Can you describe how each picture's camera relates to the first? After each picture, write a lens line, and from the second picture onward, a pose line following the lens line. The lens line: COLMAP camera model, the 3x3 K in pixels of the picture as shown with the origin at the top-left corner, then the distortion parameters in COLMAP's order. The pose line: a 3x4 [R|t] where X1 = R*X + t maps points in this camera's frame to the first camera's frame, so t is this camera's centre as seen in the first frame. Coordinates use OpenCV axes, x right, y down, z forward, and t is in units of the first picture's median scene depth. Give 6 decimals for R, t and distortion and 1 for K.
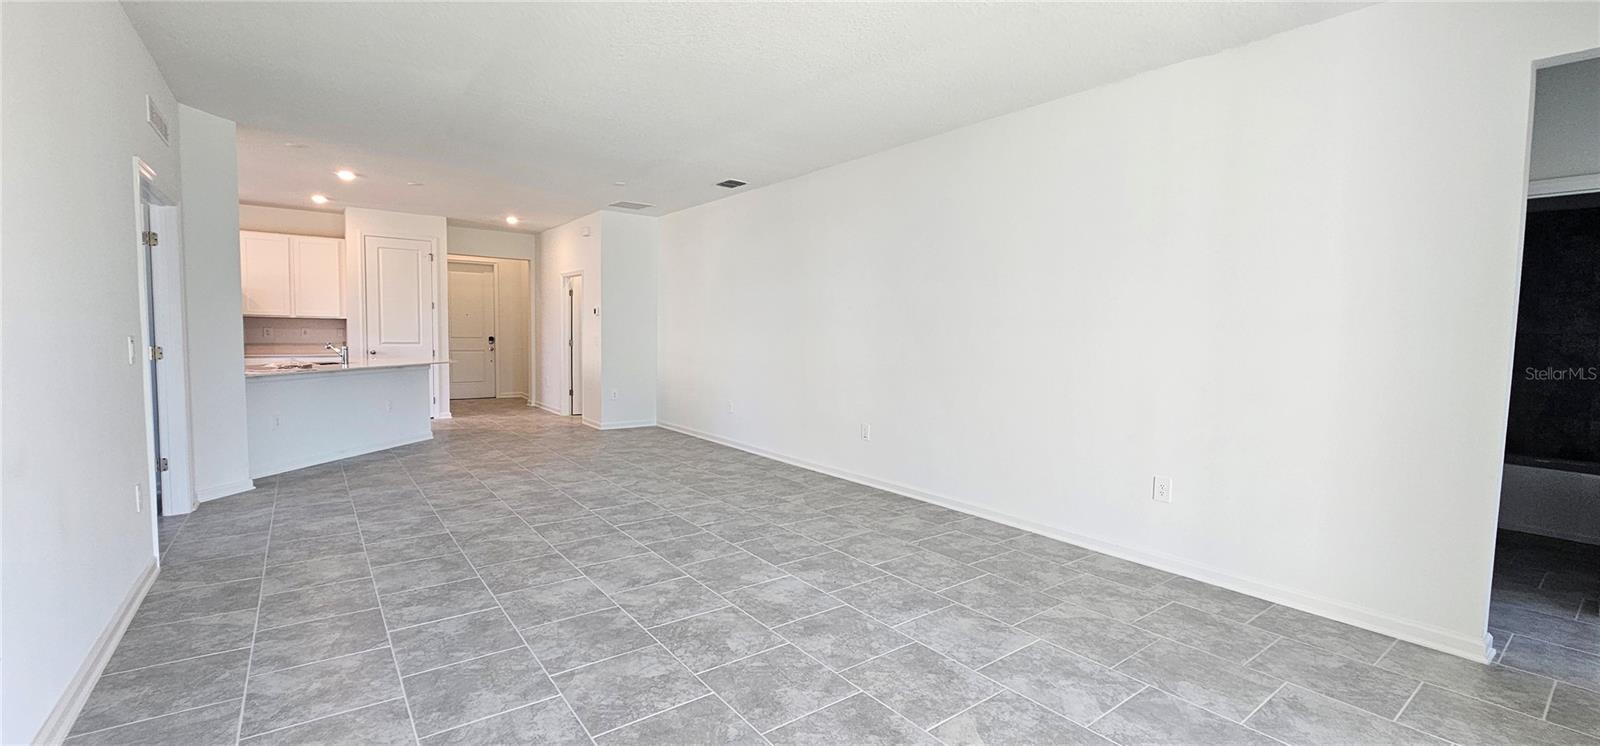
lens RADIAL K [[652.1, 0, 796.0], [0, 652.1, 377.0], [0, 0, 1]] dist [-0.000486, 0.001063]
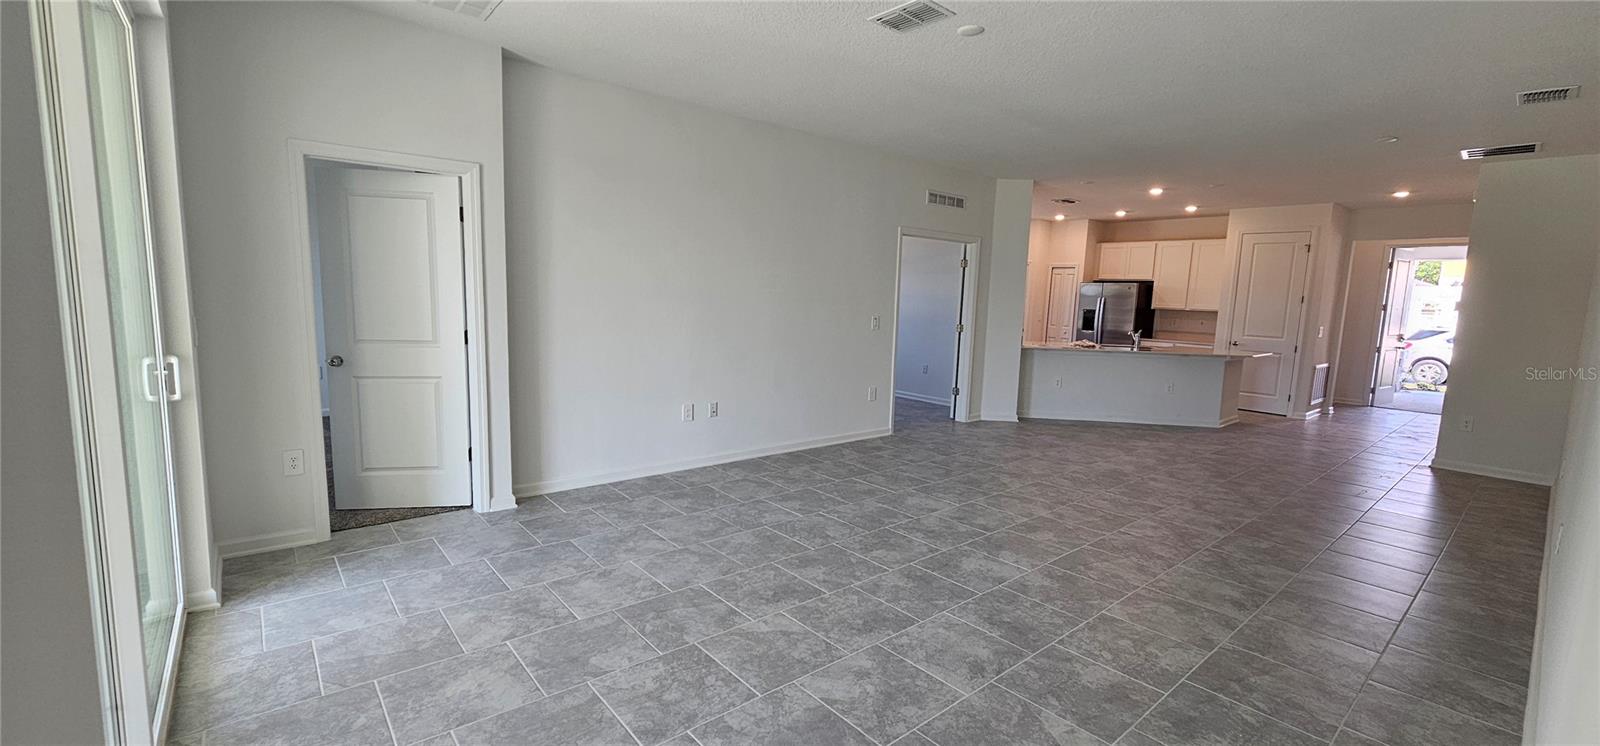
lens RADIAL K [[652.1, 0, 795.4], [0, 652.1, 373.6], [0, 0, 1]] dist [-0.000486, 0.001063]
pose [[0.056618, 0.108462, -0.992487, 0.846278], [-0.103588, 0.989355, 0.102210, -0.053703], [0.993008, 0.097023, 0.067250, 0.499505]]
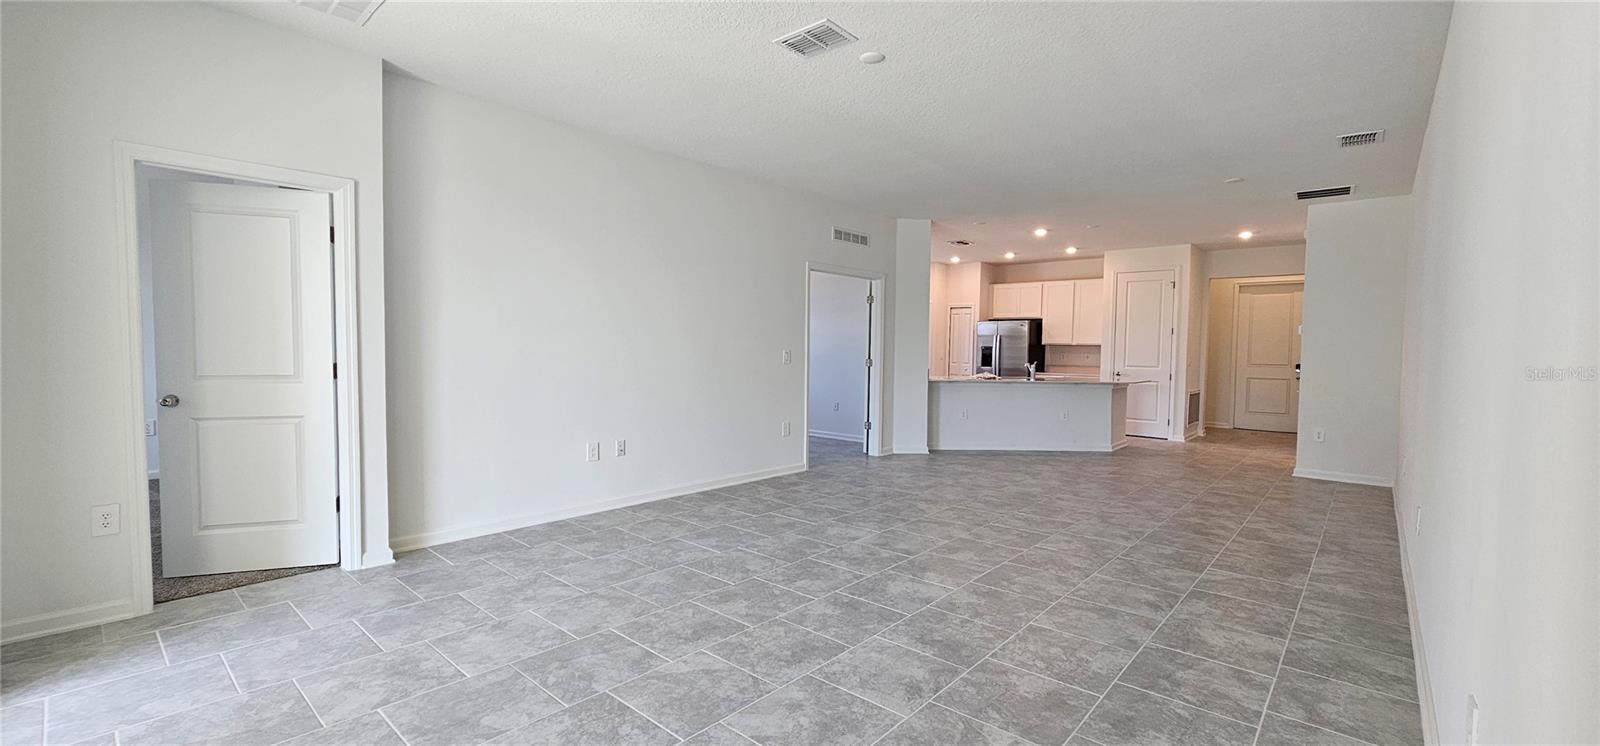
lens RADIAL K [[652.1, 0, 794.9], [0, 652.1, 374.4], [0, 0, 1]] dist [-0.000486, 0.001063]
pose [[0.197647, 0.026775, -0.979907, 0.815573], [-0.080805, 0.996670, 0.010935, -0.008077], [0.976937, 0.077020, 0.199153, 0.496435]]
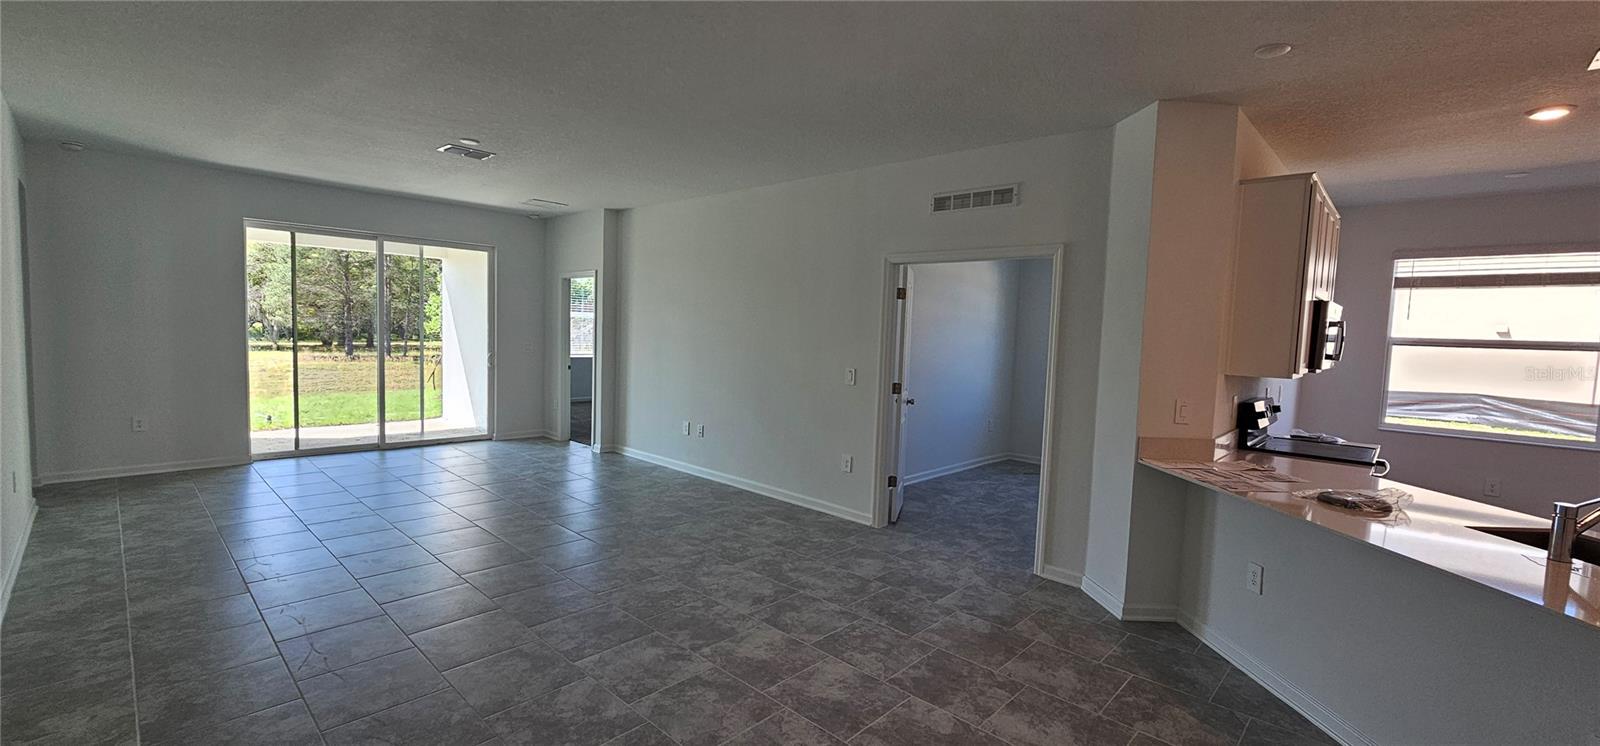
lens RADIAL K [[652.1, 0, 793.9], [0, 652.1, 377.0], [0, 0, 1]] dist [-0.000486, 0.001063]
pose [[-0.983991, -0.044089, -0.172676, -0.467363], [-0.068917, 0.987673, 0.140542, -0.215652], [0.164351, 0.150193, -0.974901, 2.115946]]
